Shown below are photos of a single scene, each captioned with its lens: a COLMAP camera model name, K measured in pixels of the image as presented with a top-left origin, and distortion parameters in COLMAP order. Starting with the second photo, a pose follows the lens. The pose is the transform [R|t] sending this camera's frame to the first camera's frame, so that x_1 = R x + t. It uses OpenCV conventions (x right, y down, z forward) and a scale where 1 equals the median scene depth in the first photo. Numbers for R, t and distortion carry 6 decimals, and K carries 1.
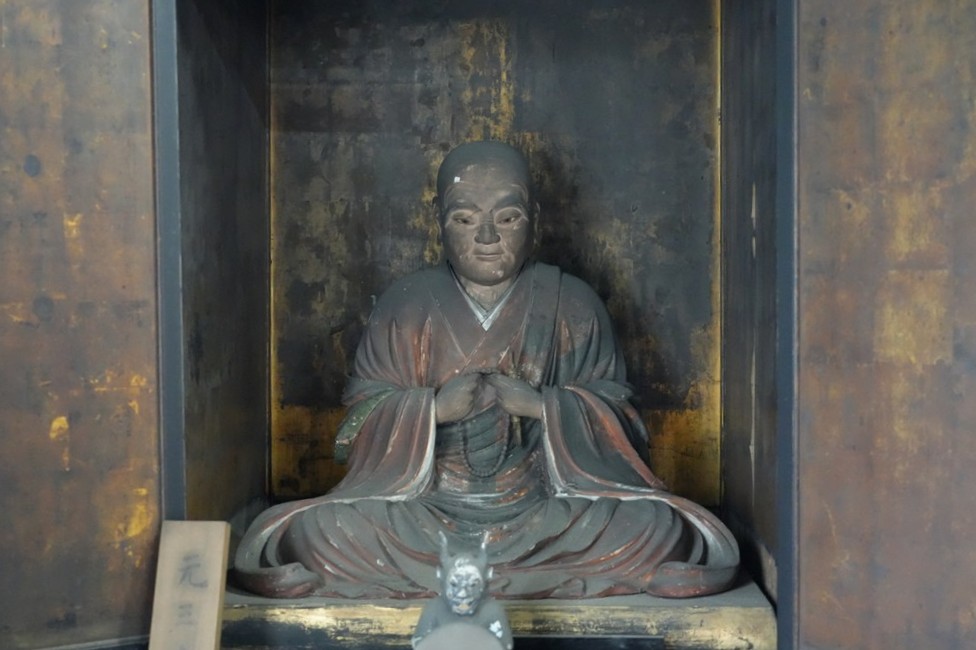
lens RADIAL K [[1388.0, 0, 487.5], [0, 1388.0, 326.5], [0, 0, 1]] dist [-0.016126, 0.000000]
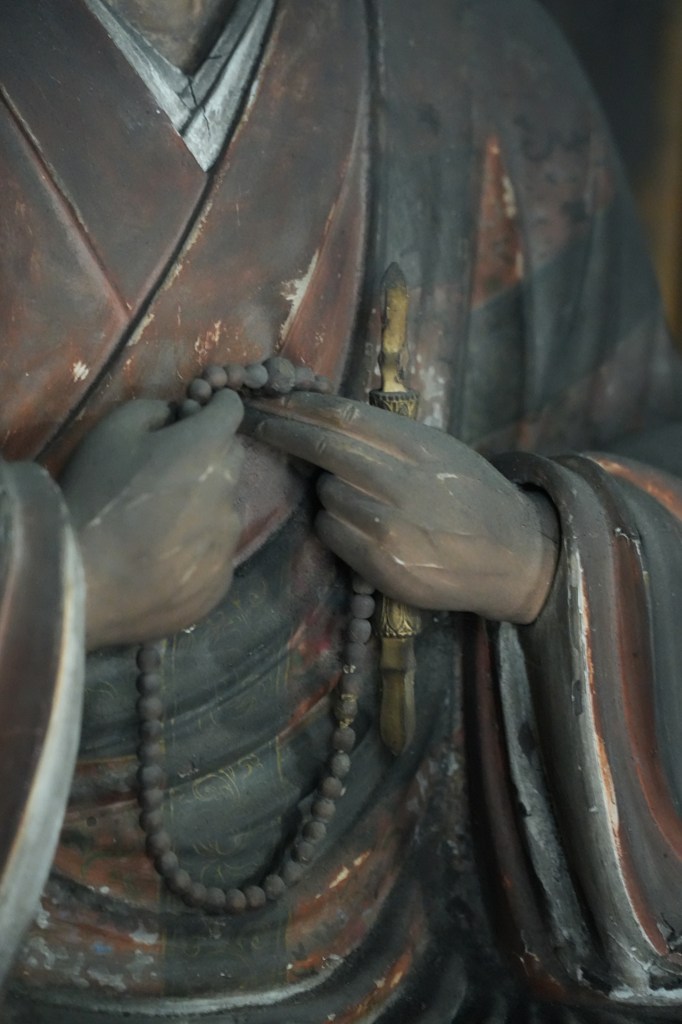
lens RADIAL K [[2981.1, 0, 341.4], [0, 2981.1, 510.7], [0, 0, 1]] dist [0.004771, 0.000000]
pose [[0.888512, -0.000469, 0.458852, -0.184346], [-0.051865, 0.993488, 0.101447, 0.007429], [-0.455912, -0.113935, 0.882702, 0.618985]]
